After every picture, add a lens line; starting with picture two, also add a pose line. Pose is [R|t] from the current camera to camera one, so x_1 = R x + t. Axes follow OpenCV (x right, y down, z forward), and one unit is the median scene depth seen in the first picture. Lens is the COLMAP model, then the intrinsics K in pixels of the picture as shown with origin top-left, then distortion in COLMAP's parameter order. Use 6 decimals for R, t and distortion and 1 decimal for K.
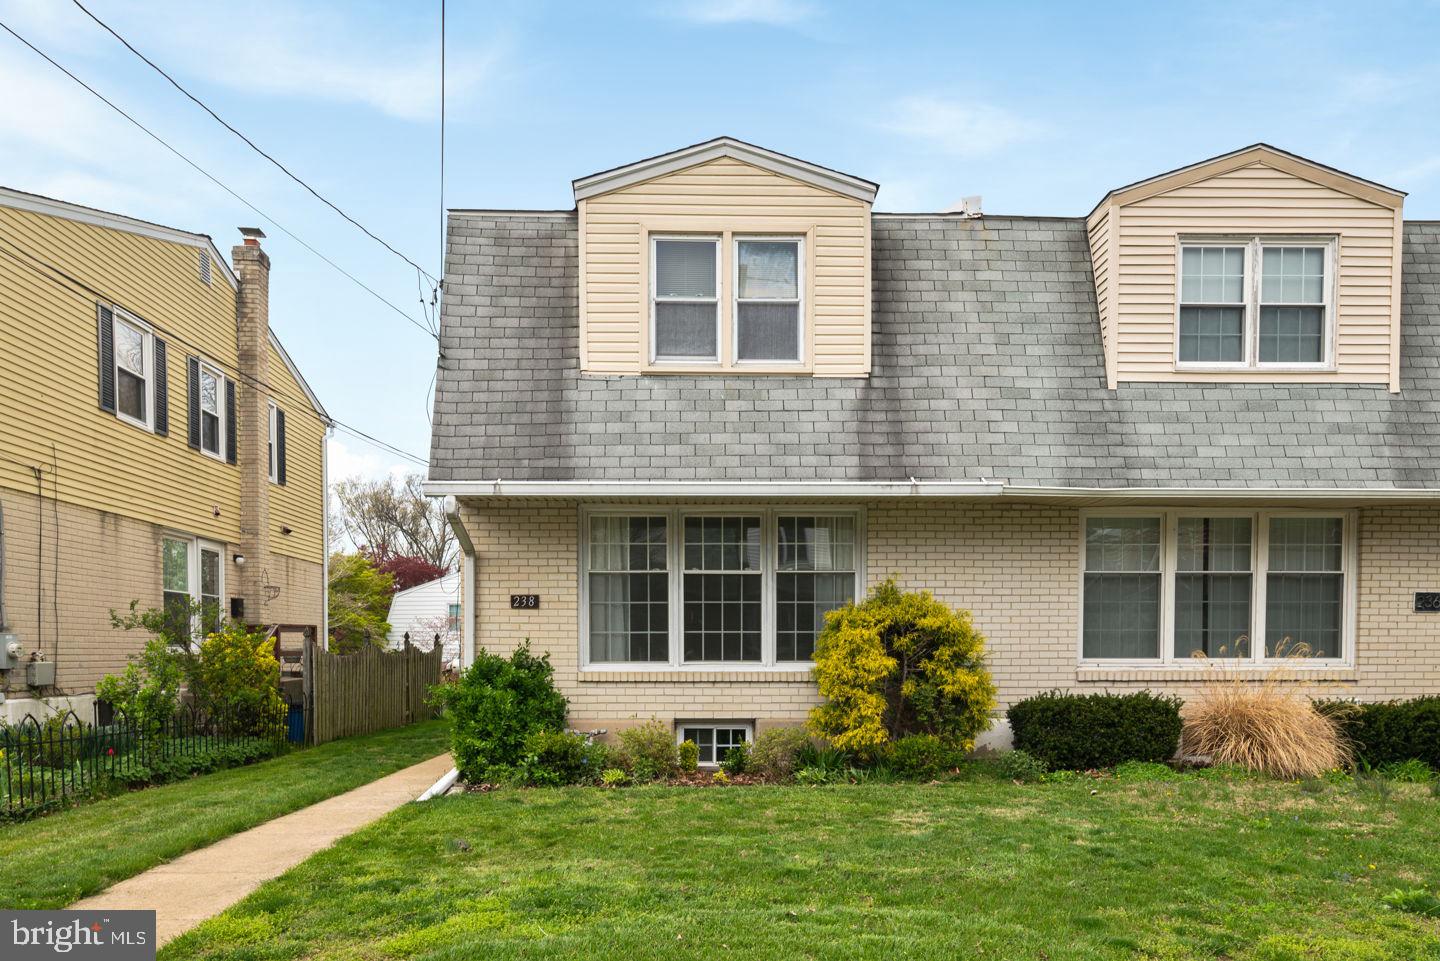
lens RADIAL K [[874.5, 0, 703.5], [0, 874.5, 263.0], [0, 0, 1]] dist [-0.000411, -0.001494]
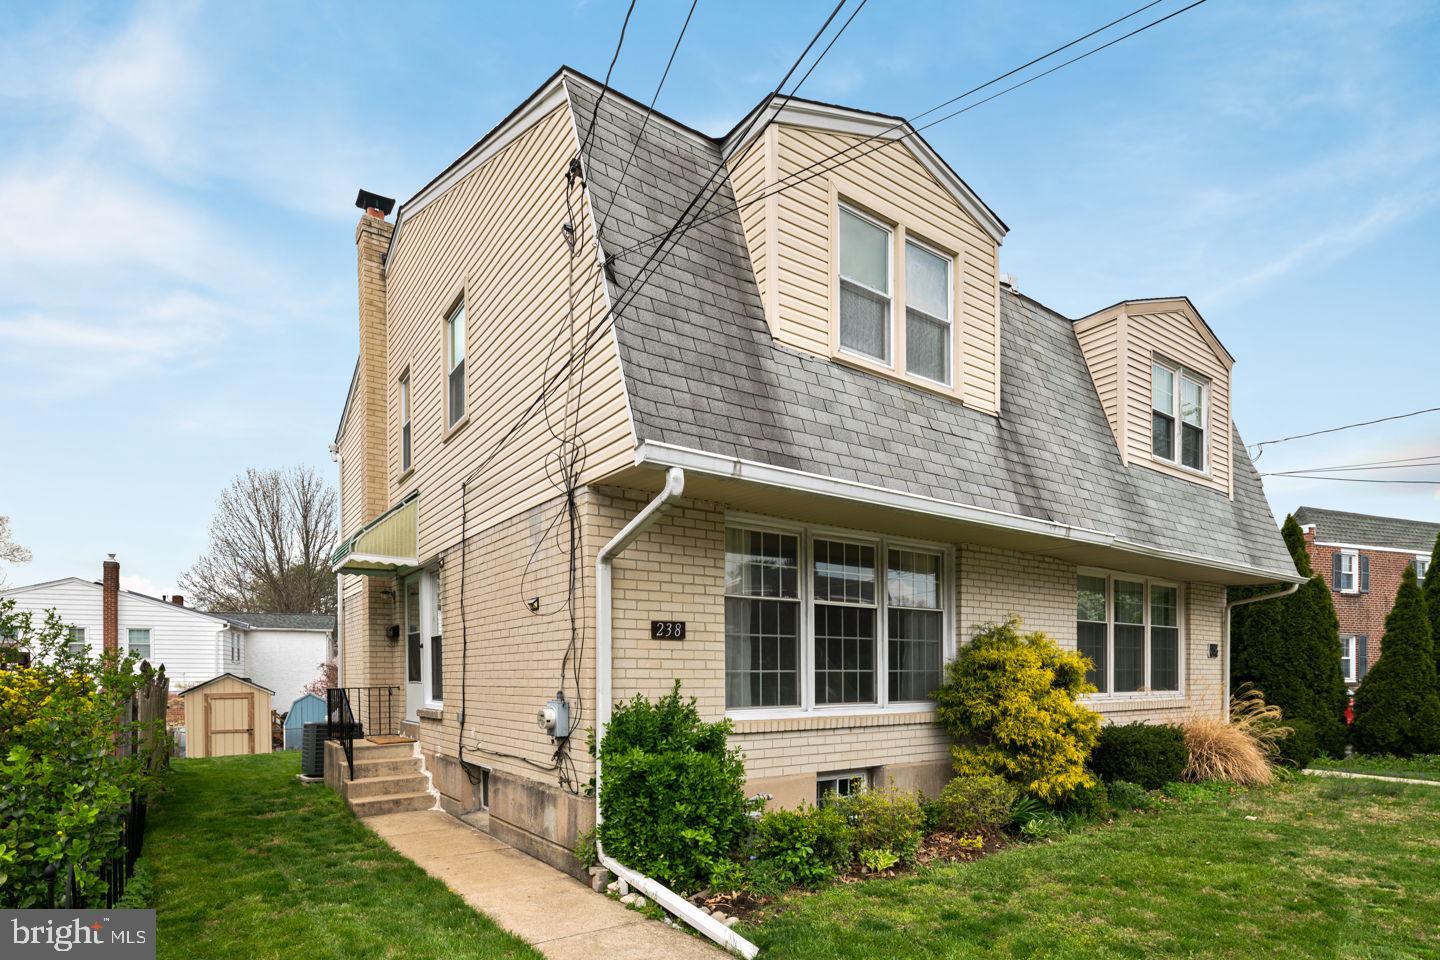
lens RADIAL K [[712.5, 0, 711.4], [0, 712.5, 437.9], [0, 0, 1]] dist [-0.002150, -0.000294]
pose [[0.841978, 0.169269, 0.512271, -0.488641], [-0.217446, 0.975442, 0.035085, 0.198615], [-0.493751, -0.140932, 0.858107, 0.486983]]
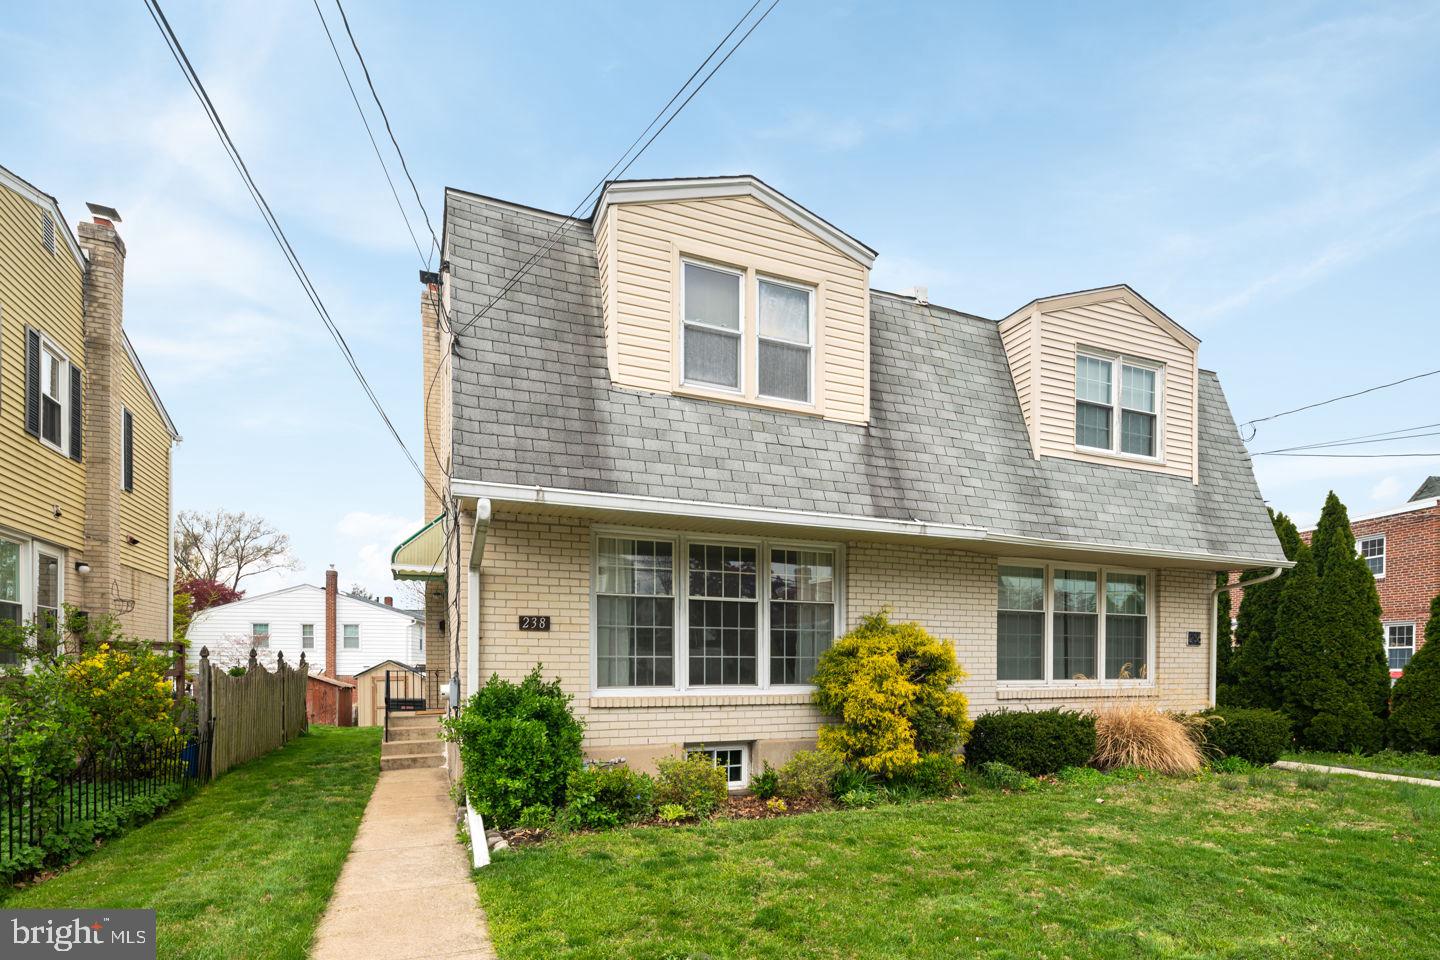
lens RADIAL K [[659.2, 0, 671.0], [0, 659.2, 432.4], [0, 0, 1]] dist [-0.001912, -0.000409]
pose [[0.942554, 0.113549, 0.314164, -0.295278], [-0.138500, 0.988651, 0.058198, 0.127330], [-0.303991, -0.098367, 0.947583, 0.316568]]
